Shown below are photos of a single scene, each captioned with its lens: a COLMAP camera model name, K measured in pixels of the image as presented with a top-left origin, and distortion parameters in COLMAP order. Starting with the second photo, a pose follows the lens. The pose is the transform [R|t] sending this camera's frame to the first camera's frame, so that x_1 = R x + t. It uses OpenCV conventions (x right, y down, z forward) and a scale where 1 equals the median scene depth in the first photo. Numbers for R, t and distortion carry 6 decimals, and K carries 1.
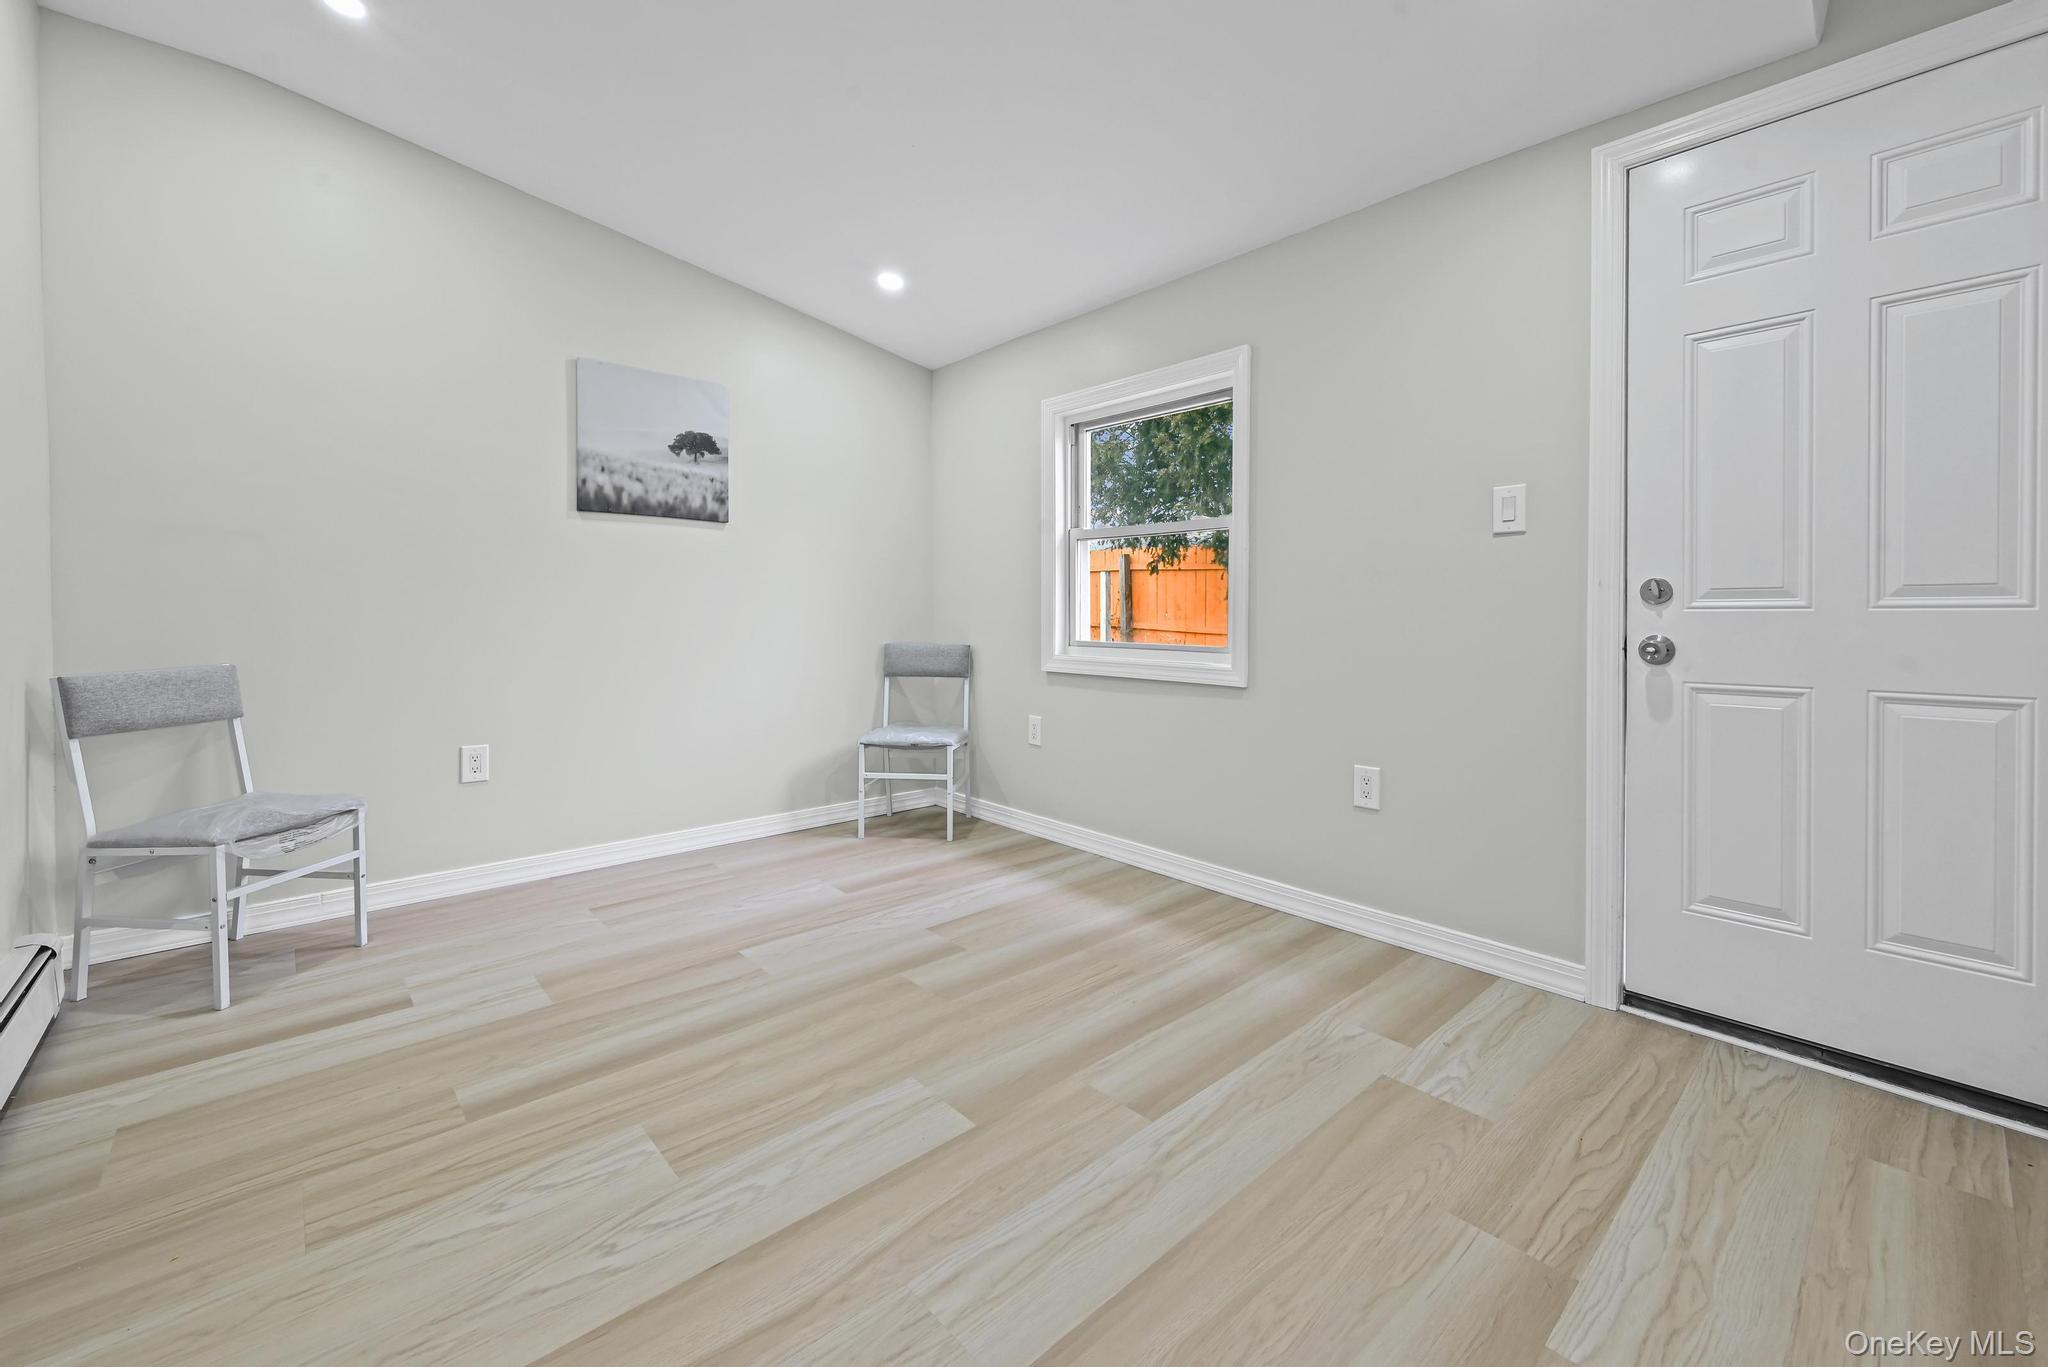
lens RADIAL K [[826.0, 0, 1029.1], [0, 826.0, 624.8], [0, 0, 1]] dist [-0.002032, -0.000143]
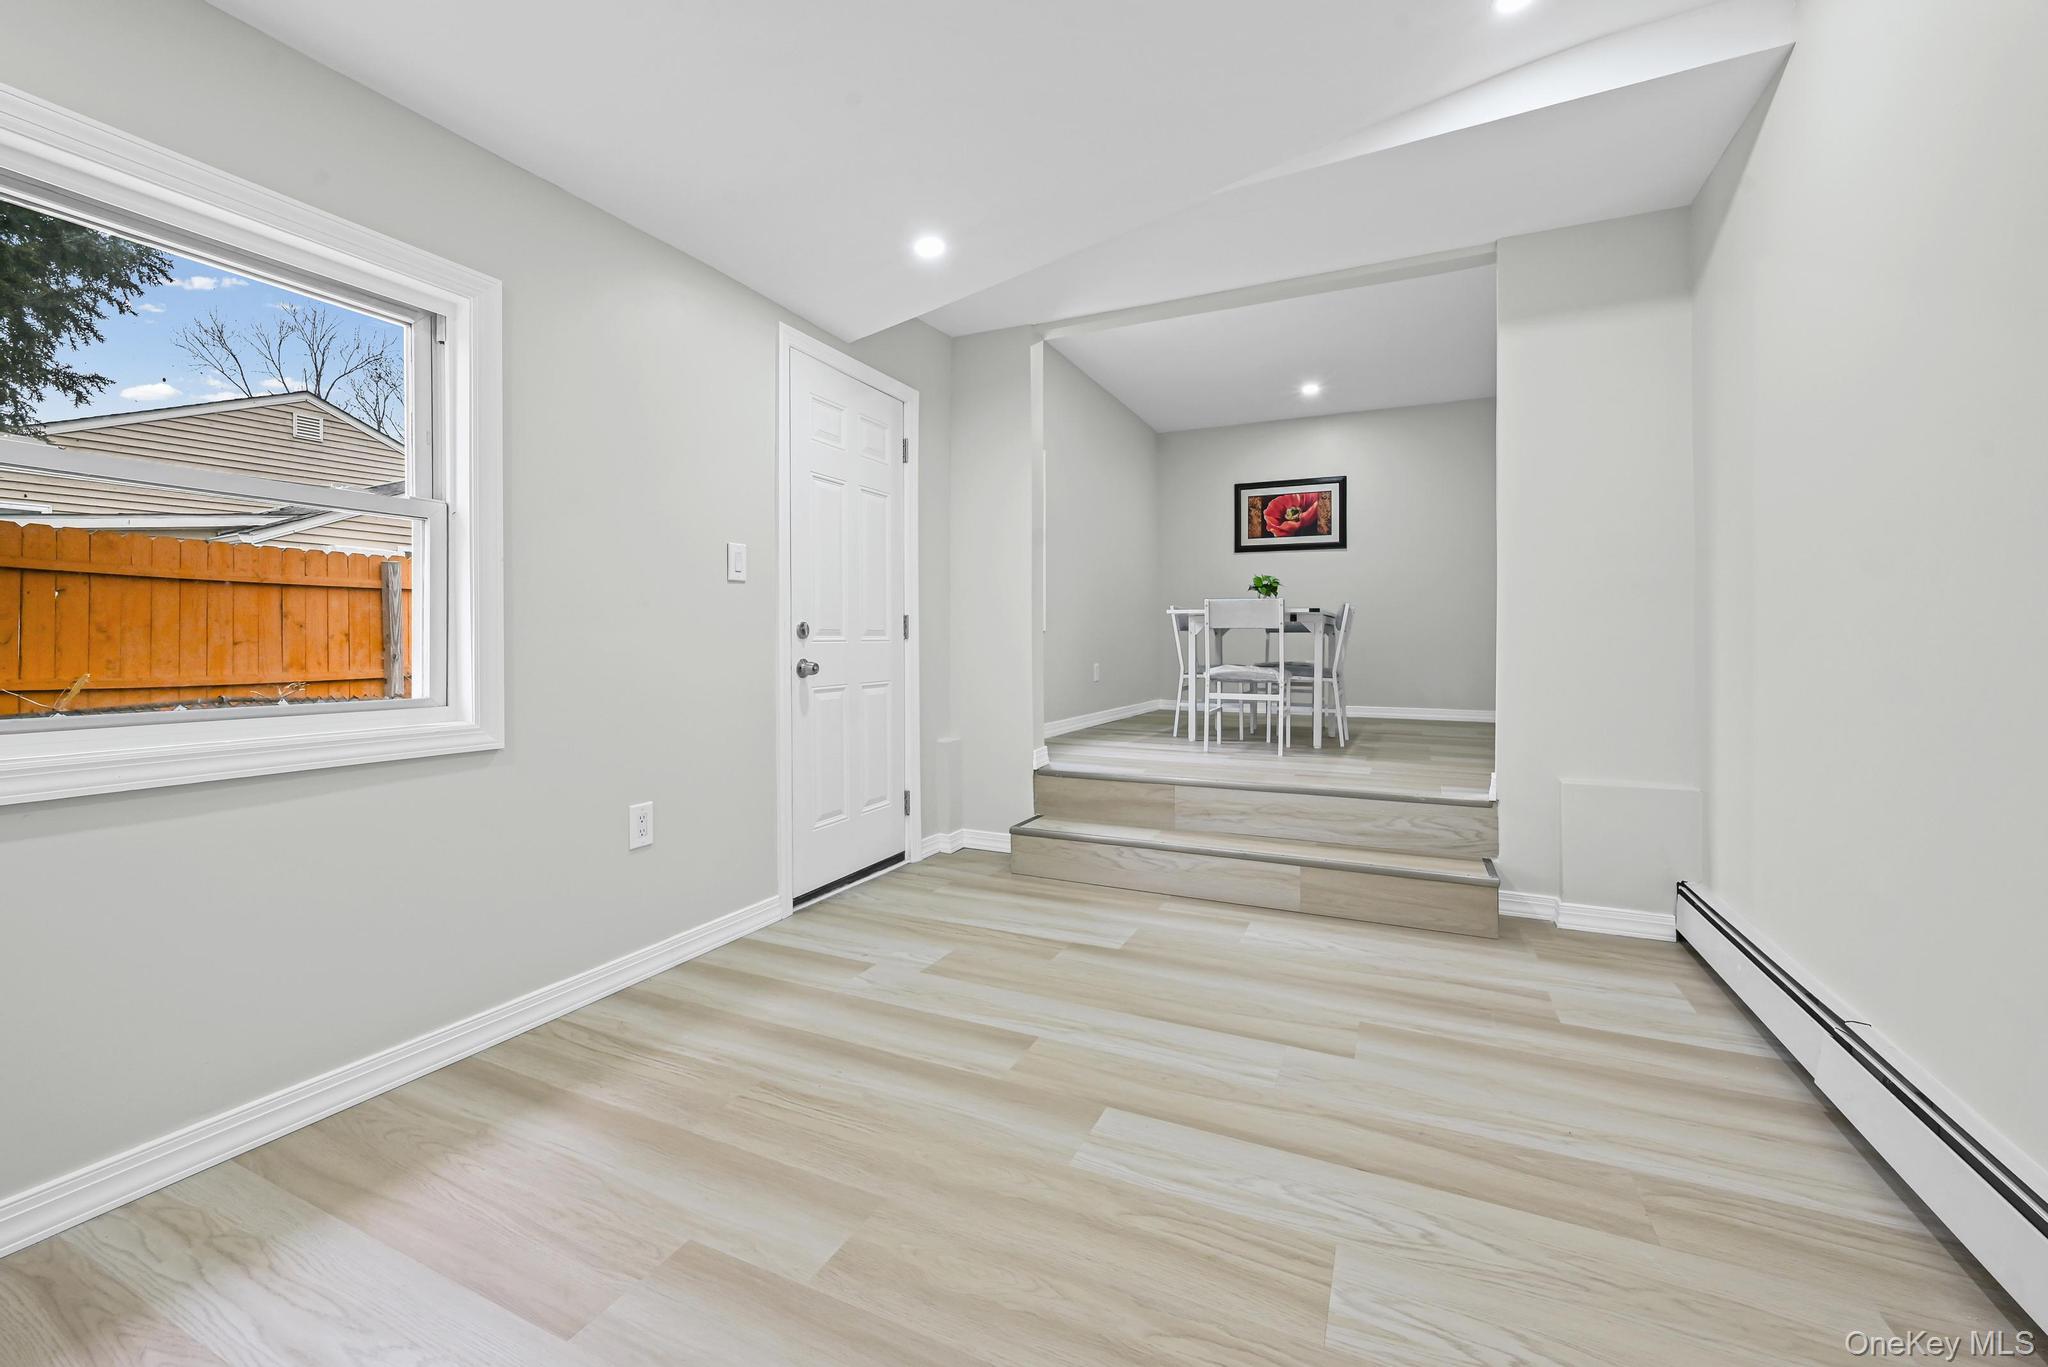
lens RADIAL K [[837.2, 0, 1018.1], [0, 837.2, 641.2], [0, 0, 1]] dist [-0.000179, 0.000214]
pose [[-0.383260, -0.000509, 0.923640, -0.885099], [0.014332, 0.999876, 0.006499, -0.025507], [-0.923529, 0.015729, -0.383205, 1.279964]]
